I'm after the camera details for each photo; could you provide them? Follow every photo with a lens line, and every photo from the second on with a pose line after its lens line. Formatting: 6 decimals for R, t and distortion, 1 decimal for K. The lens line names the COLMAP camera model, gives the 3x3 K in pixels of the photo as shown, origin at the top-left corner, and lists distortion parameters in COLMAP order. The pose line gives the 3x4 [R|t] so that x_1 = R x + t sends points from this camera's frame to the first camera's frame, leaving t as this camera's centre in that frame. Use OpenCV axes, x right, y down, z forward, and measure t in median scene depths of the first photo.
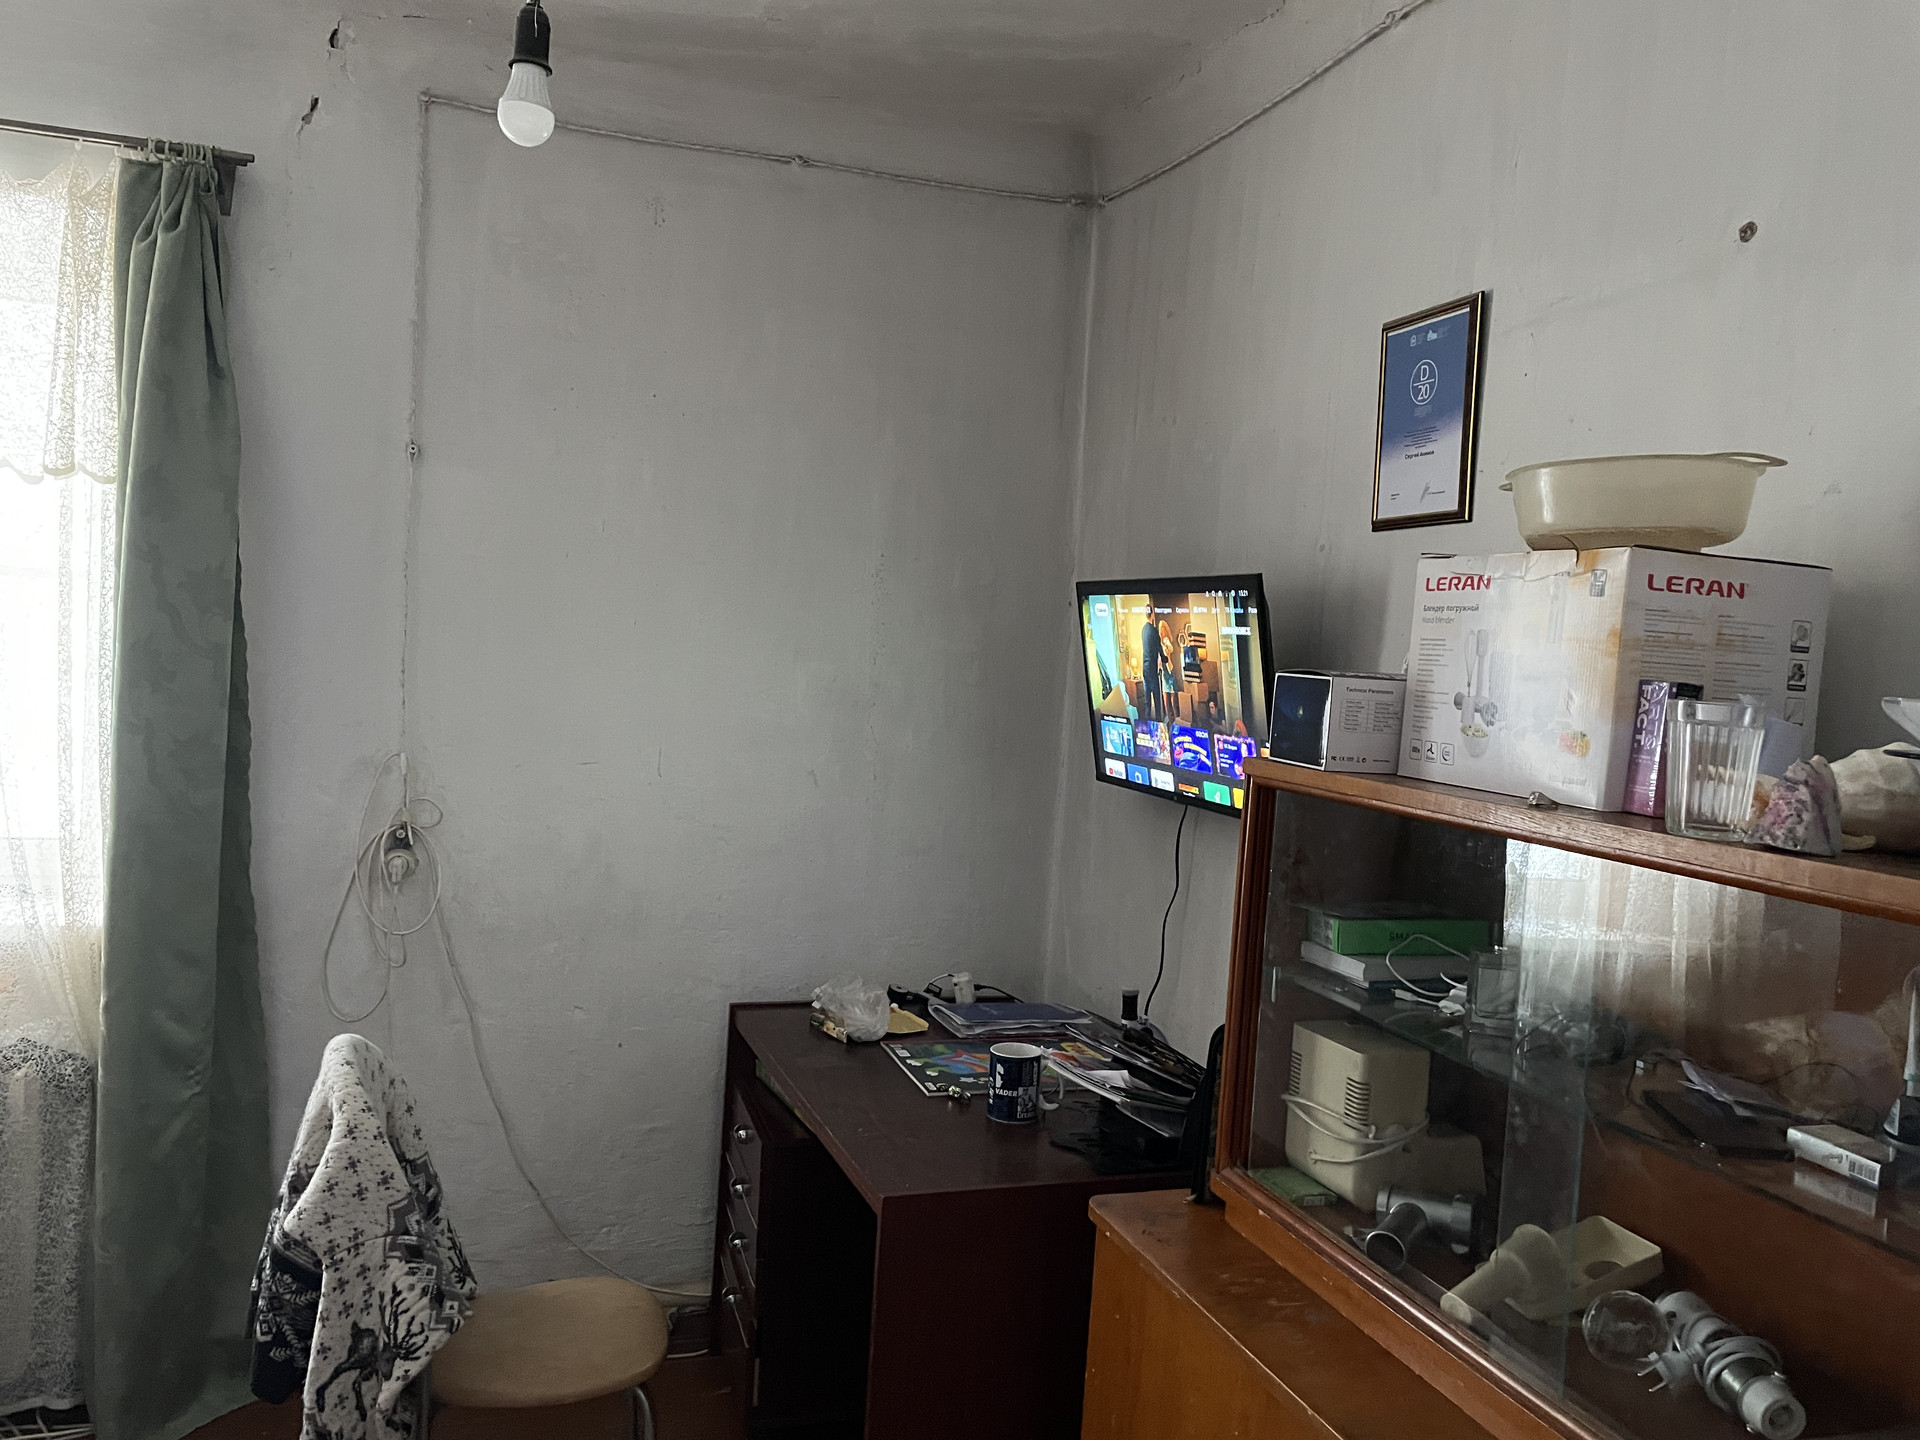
lens RADIAL K [[1454.0, 0, 981.7], [0, 1454.0, 711.8], [0, 0, 1]] dist [0.099487, -0.125882]
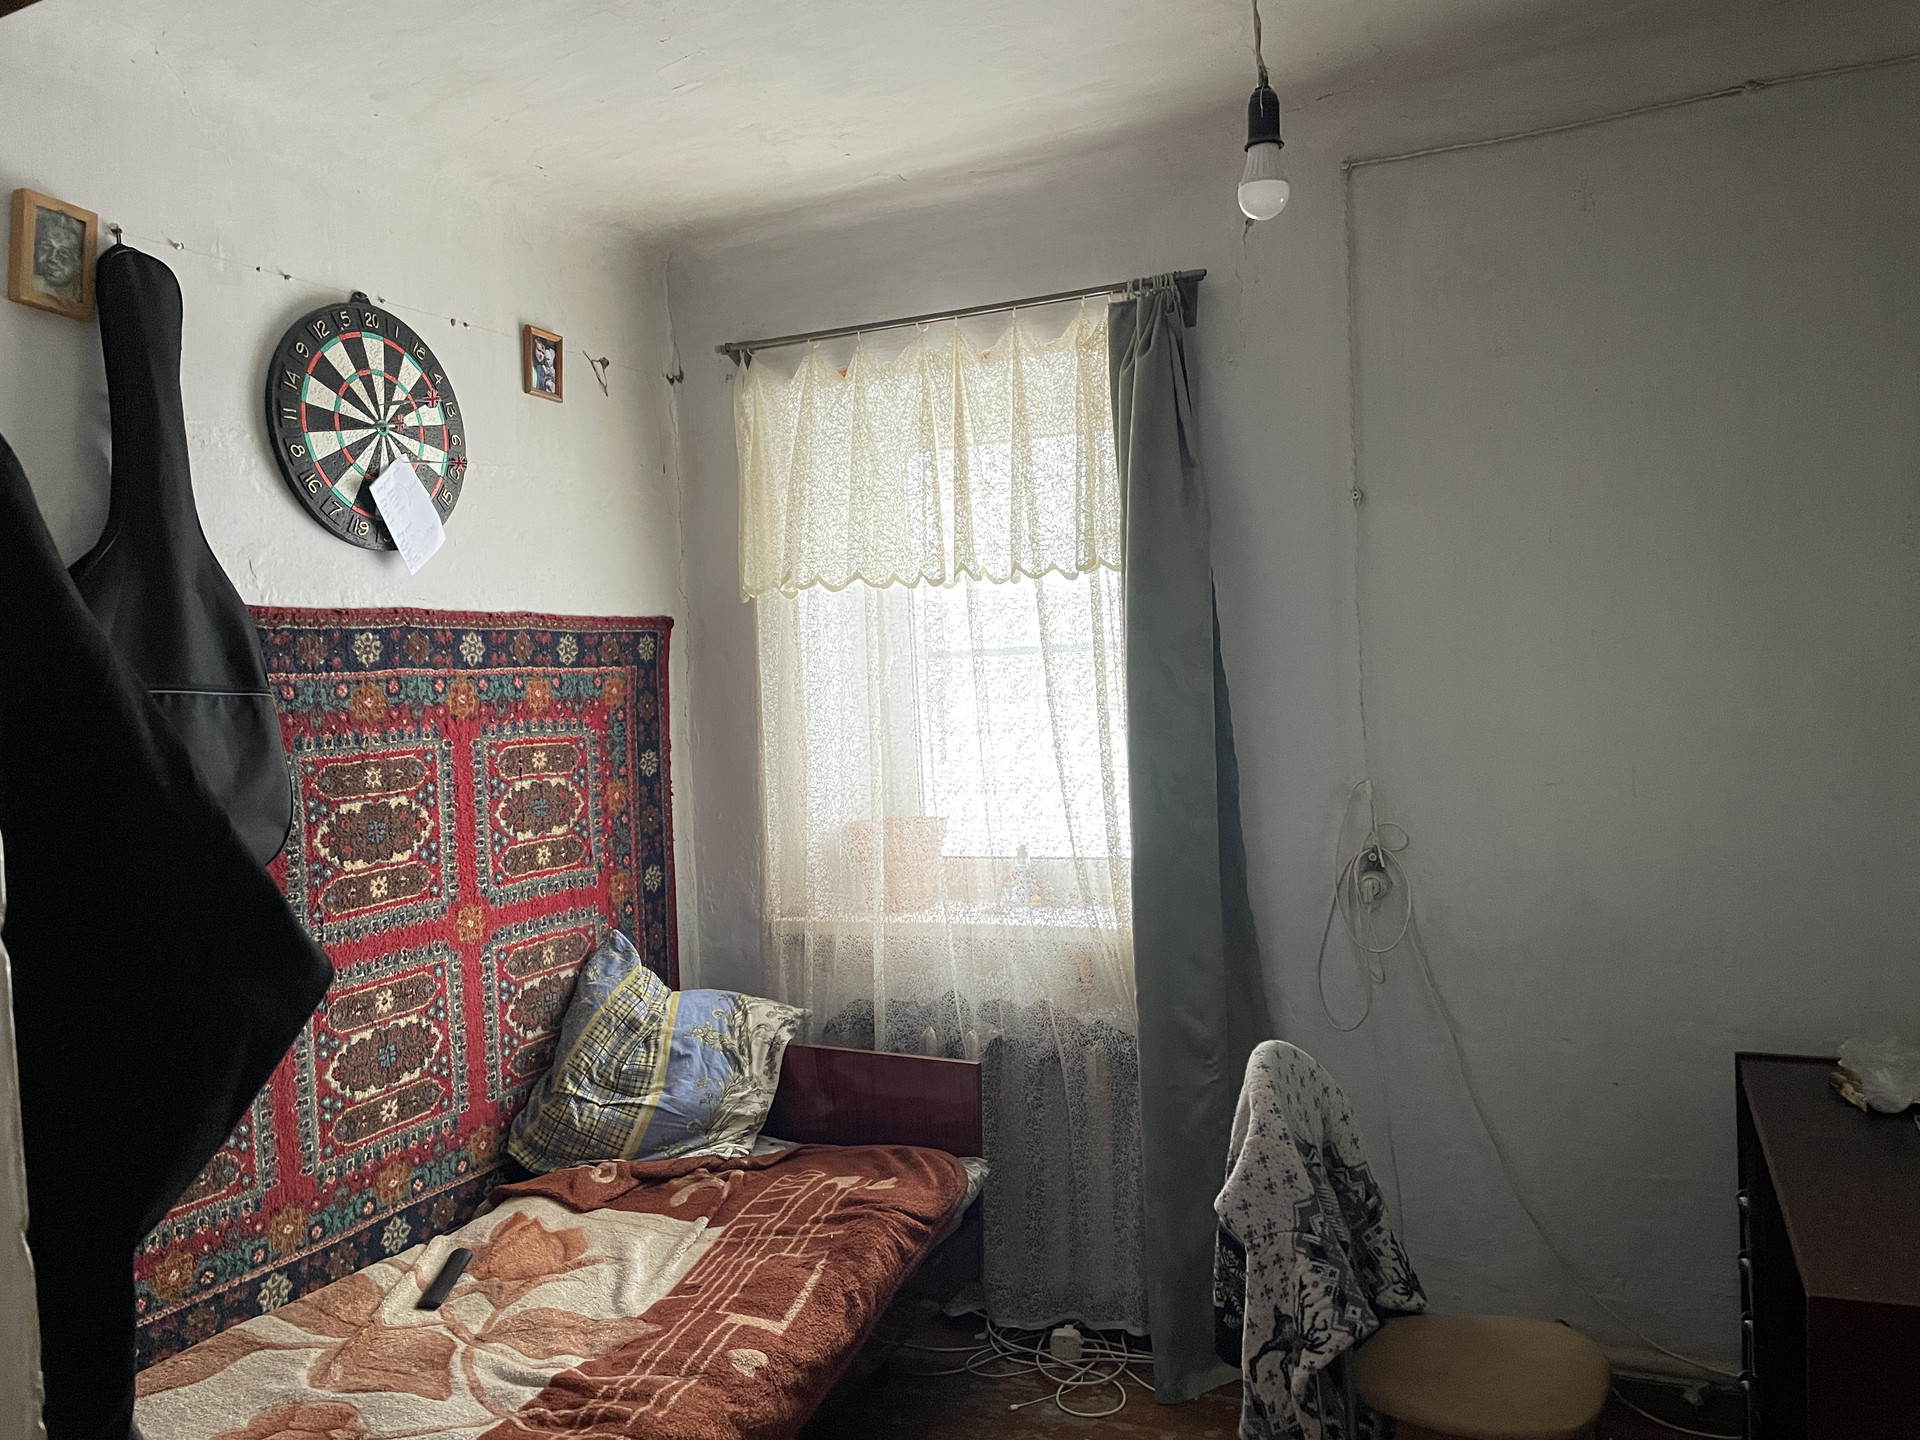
lens RADIAL K [[1454.0, 0, 972.0], [0, 1454.0, 707.8], [0, 0, 1]] dist [0.099487, -0.125882]
pose [[0.712774, -0.071117, -0.697779, 0.179116], [0.061704, 0.997347, -0.038618, -0.001620], [0.698675, -0.015529, 0.715271, 0.056794]]
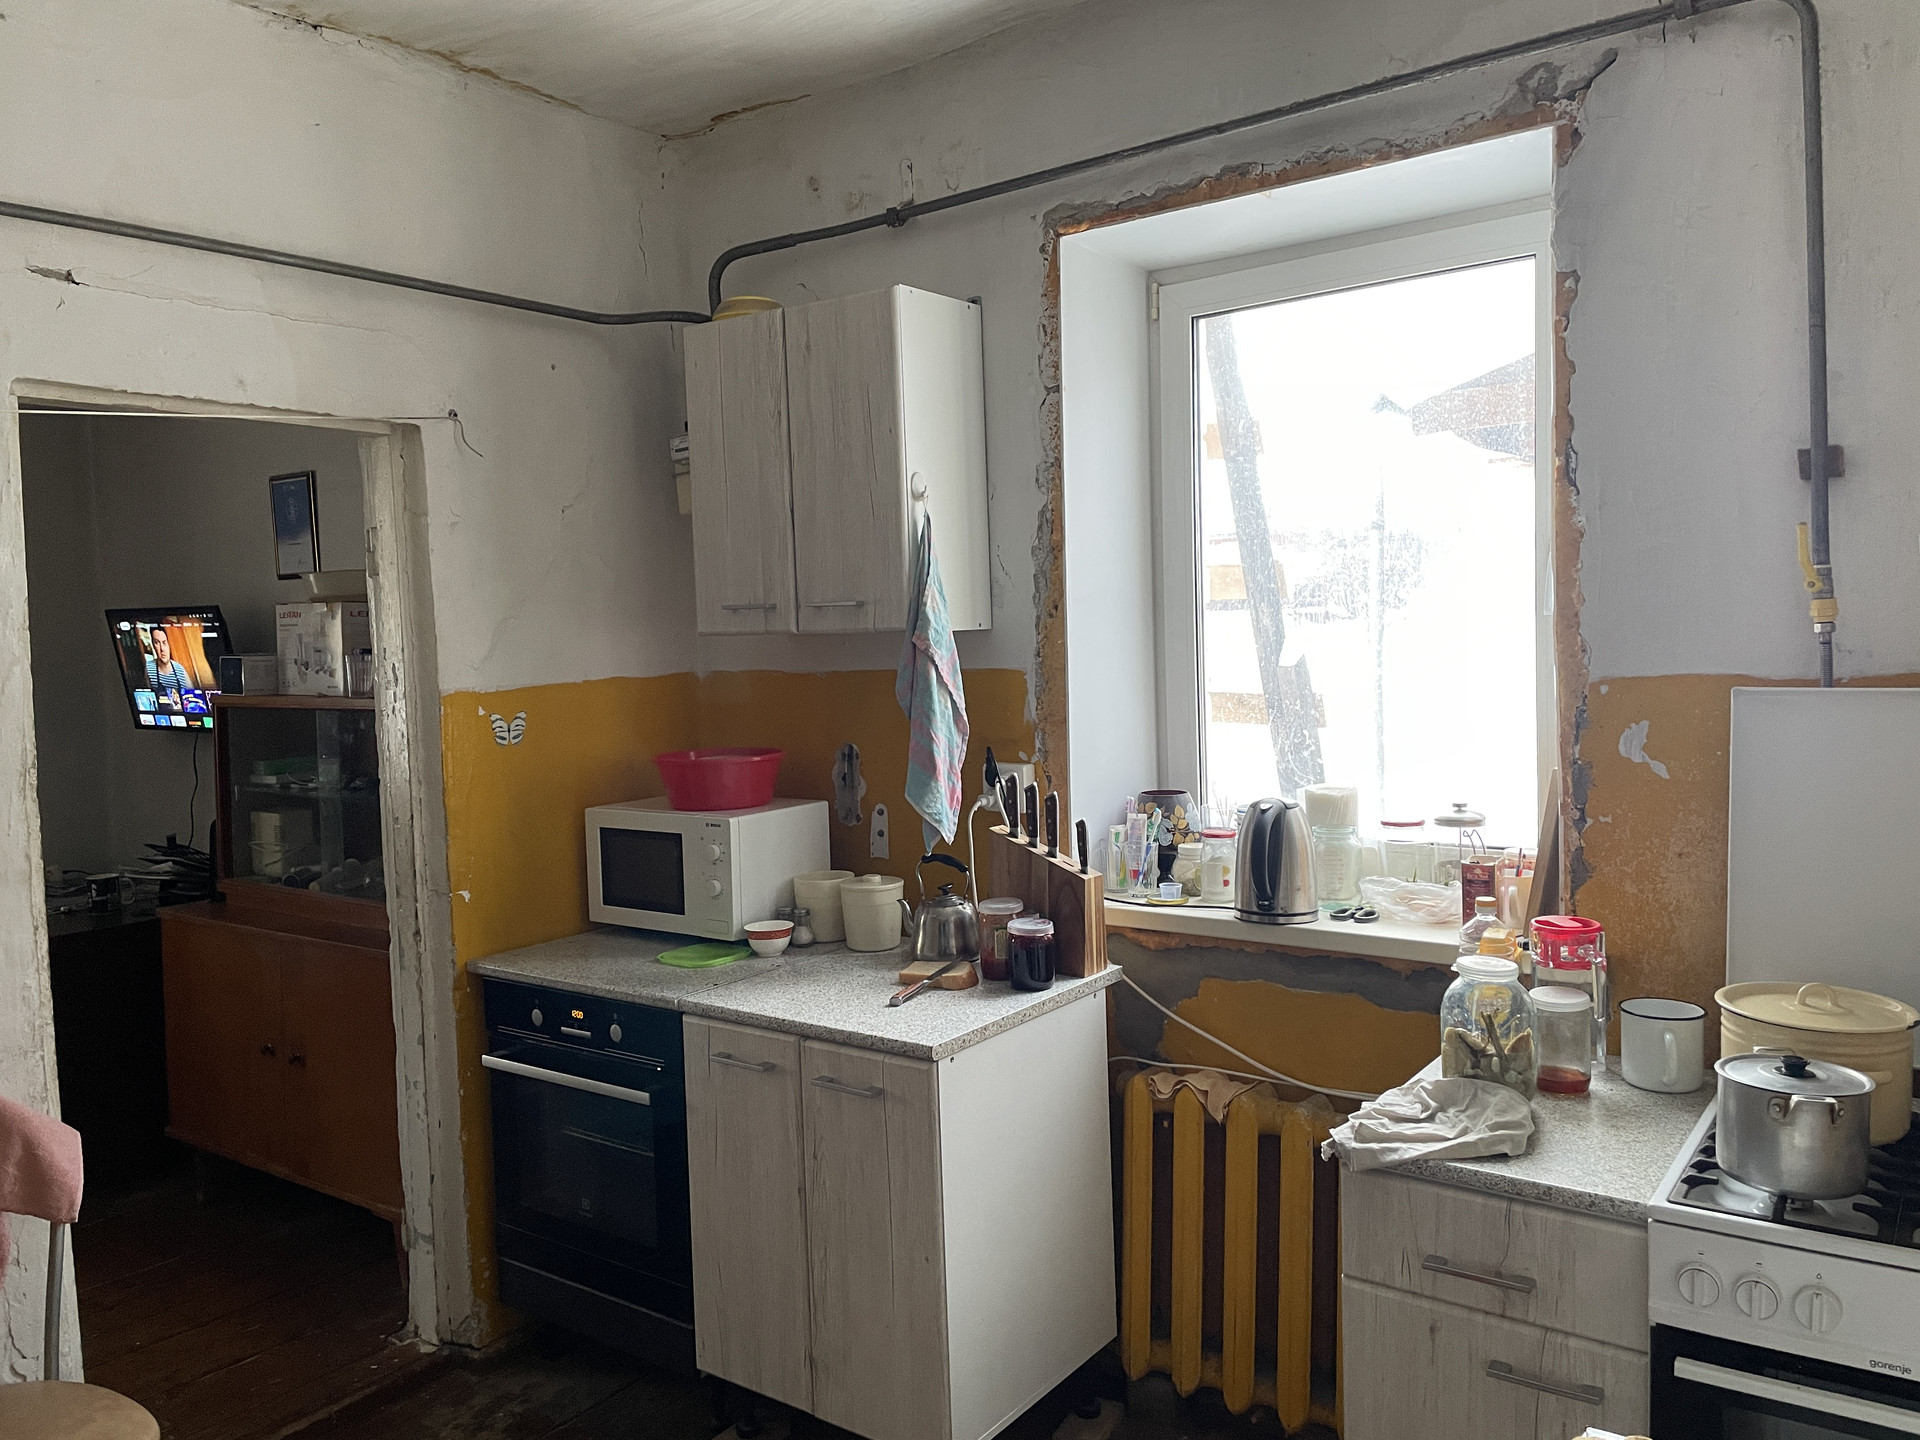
lens RADIAL K [[1454.0, 0, 985.1], [0, 1454.0, 701.5], [0, 0, 1]] dist [0.099487, -0.125882]
pose [[0.817338, -0.112331, 0.565102, -0.100369], [0.099252, 0.993598, 0.053955, 0.027333], [-0.567545, 0.011988, 0.823255, -1.177472]]
